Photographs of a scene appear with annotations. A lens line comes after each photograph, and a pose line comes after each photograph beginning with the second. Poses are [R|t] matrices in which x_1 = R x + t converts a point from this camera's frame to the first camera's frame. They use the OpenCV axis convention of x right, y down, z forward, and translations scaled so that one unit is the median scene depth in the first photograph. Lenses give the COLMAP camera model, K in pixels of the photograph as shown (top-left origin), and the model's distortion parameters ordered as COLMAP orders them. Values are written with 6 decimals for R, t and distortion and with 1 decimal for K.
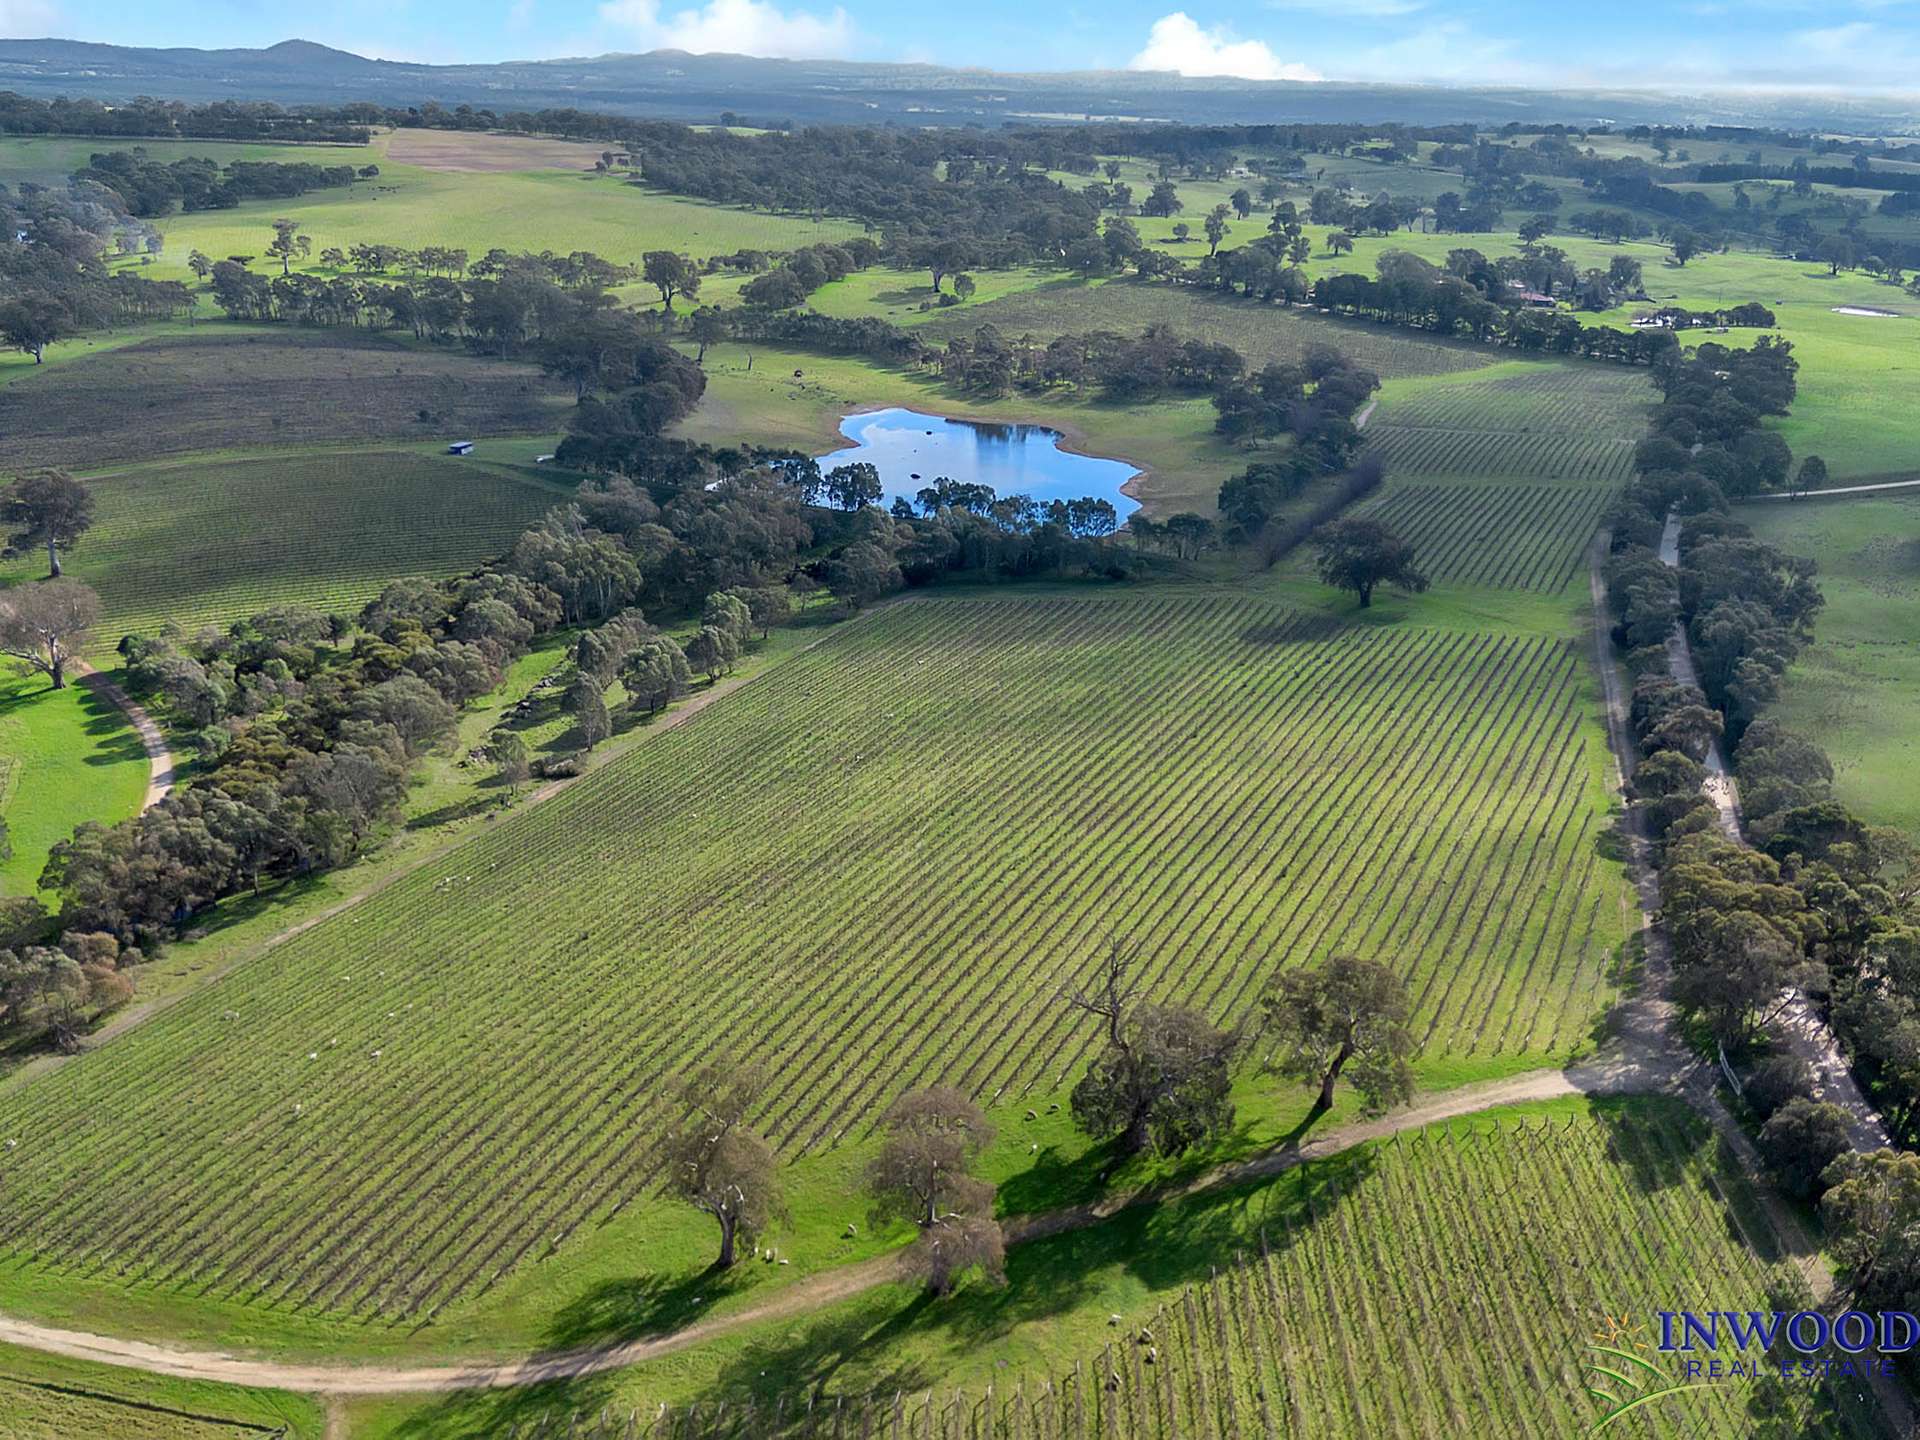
lens RADIAL K [[1711.9, 0, 964.7], [0, 1711.9, 721.7], [0, 0, 1]] dist [0.033071, -0.036288]
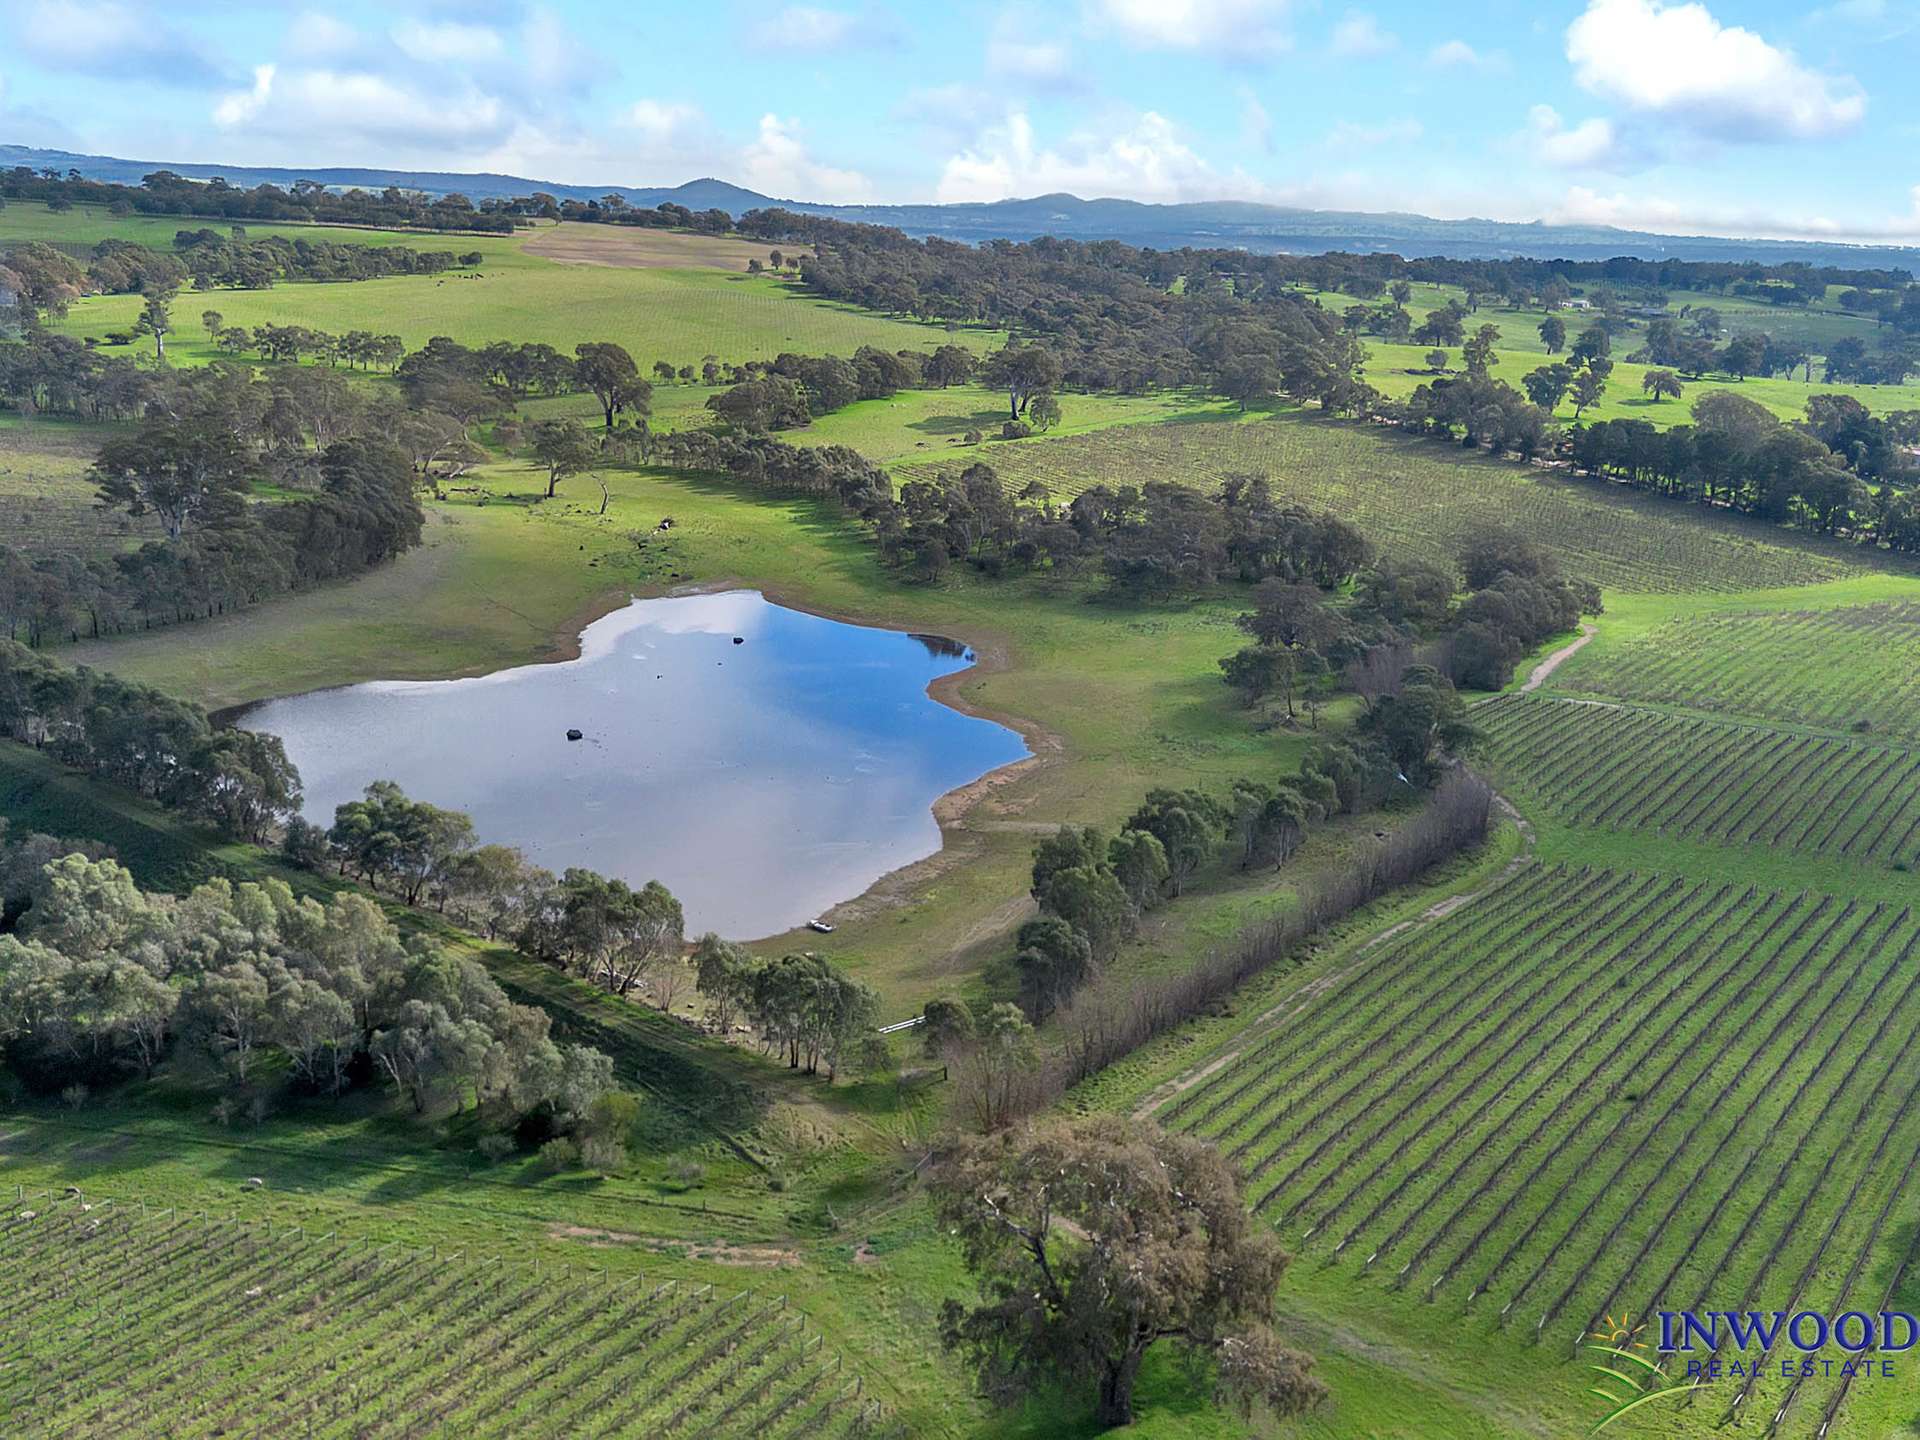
lens RADIAL K [[1711.9, 0, 959.7], [0, 1711.9, 717.4], [0, 0, 1]] dist [0.033071, -0.036288]
pose [[0.974505, 0.081494, -0.209044, 0.106598], [-0.098203, 0.992643, -0.070821, -0.067448], [0.201735, 0.089545, 0.975338, 0.280676]]
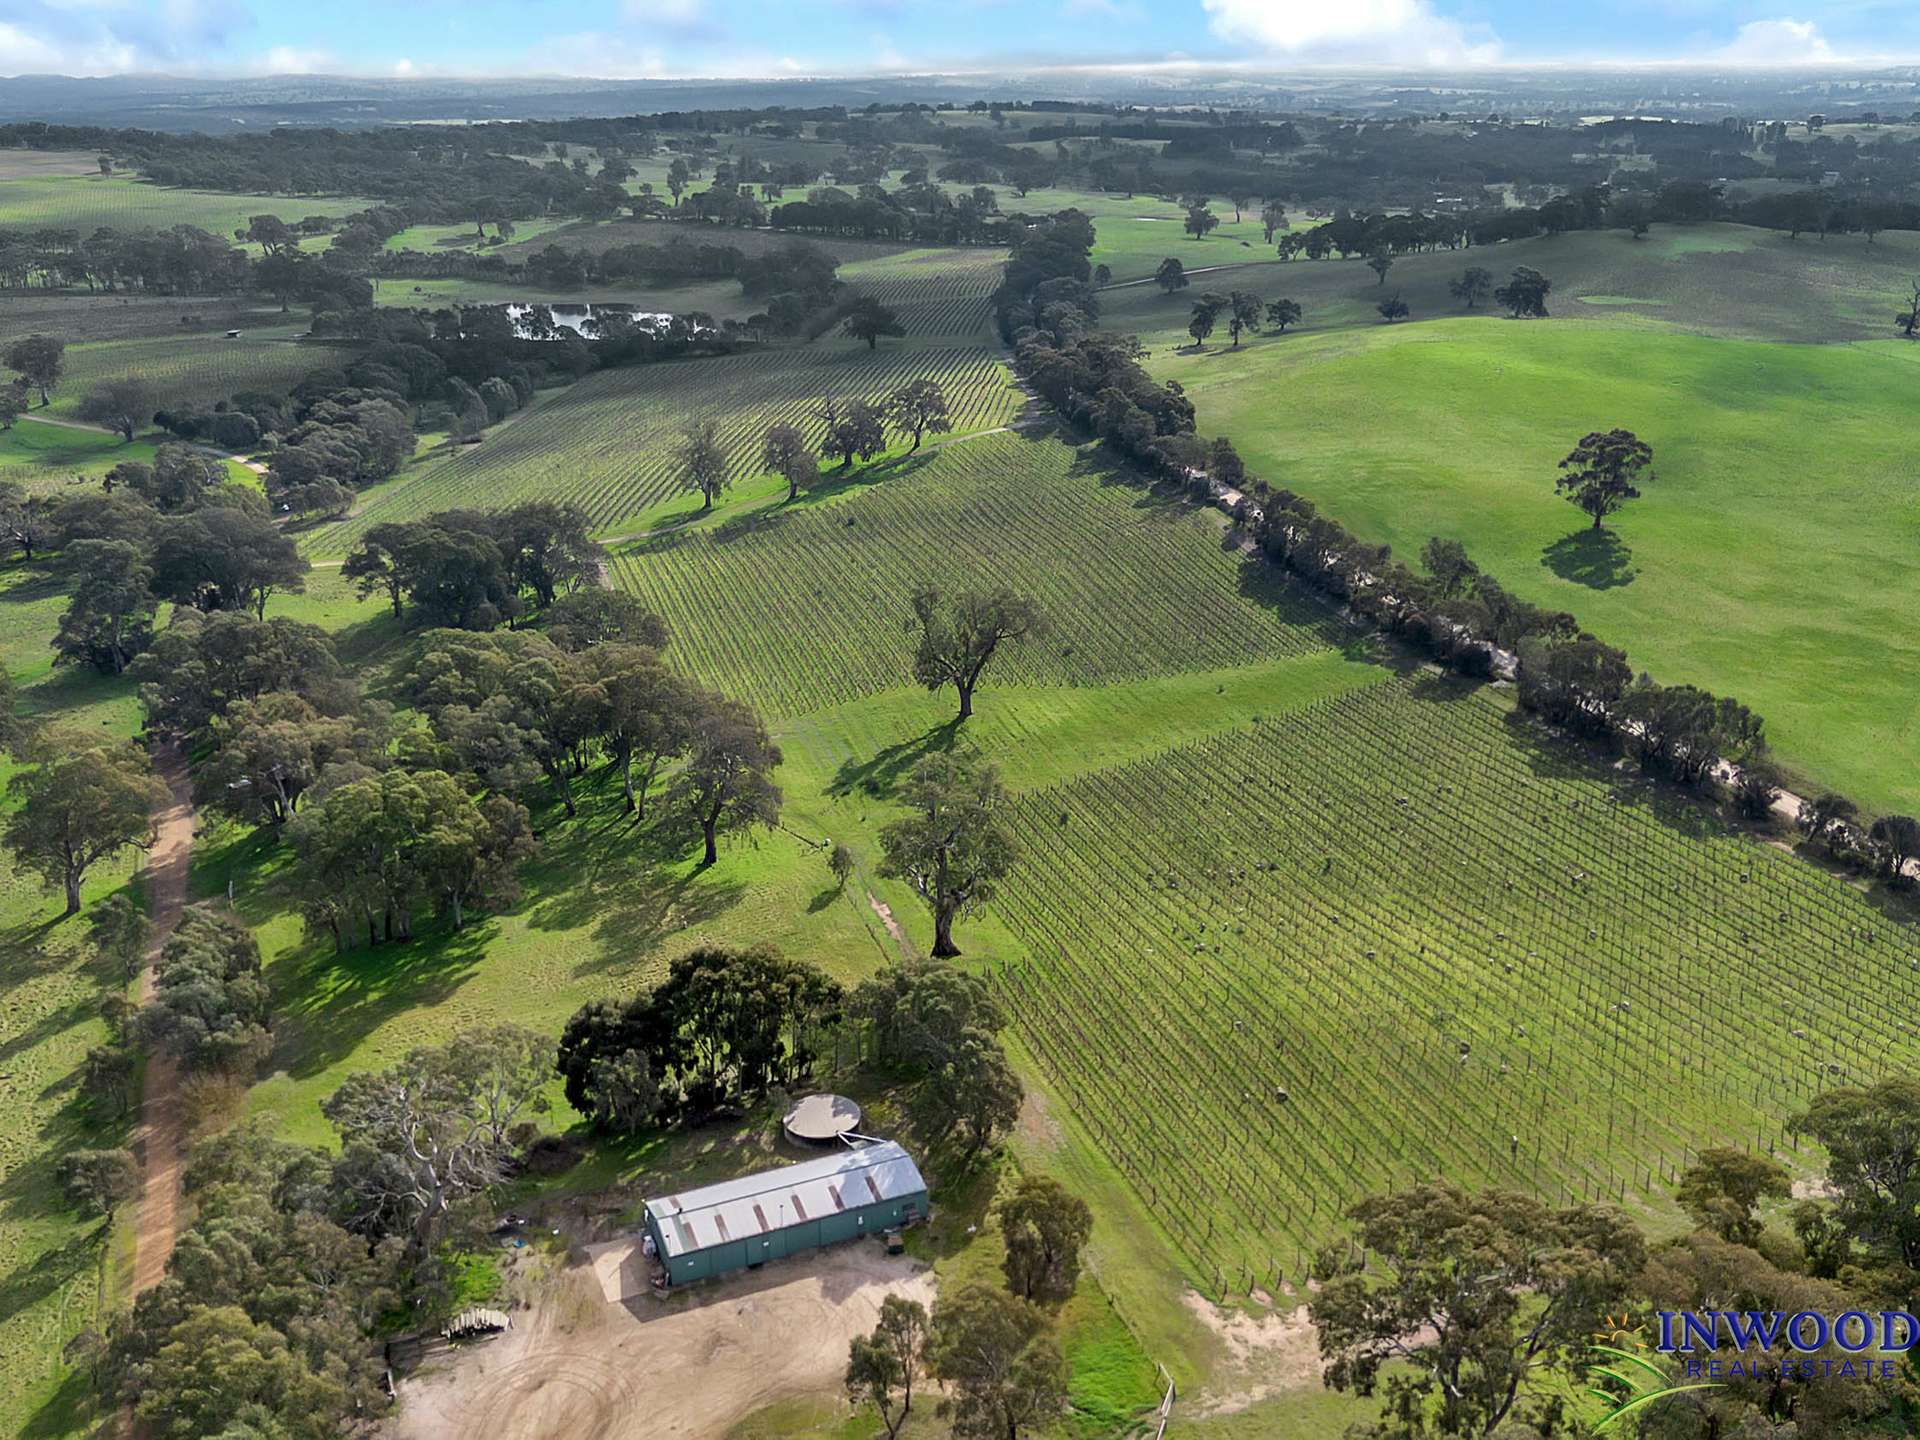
lens RADIAL K [[1711.9, 0, 959.3], [0, 1711.9, 724.9], [0, 0, 1]] dist [0.033071, -0.036288]
pose [[0.940234, -0.157102, 0.302125, -0.112060], [0.156839, 0.987300, 0.025294, 0.116413], [-0.302262, 0.023603, 0.952933, -0.282762]]
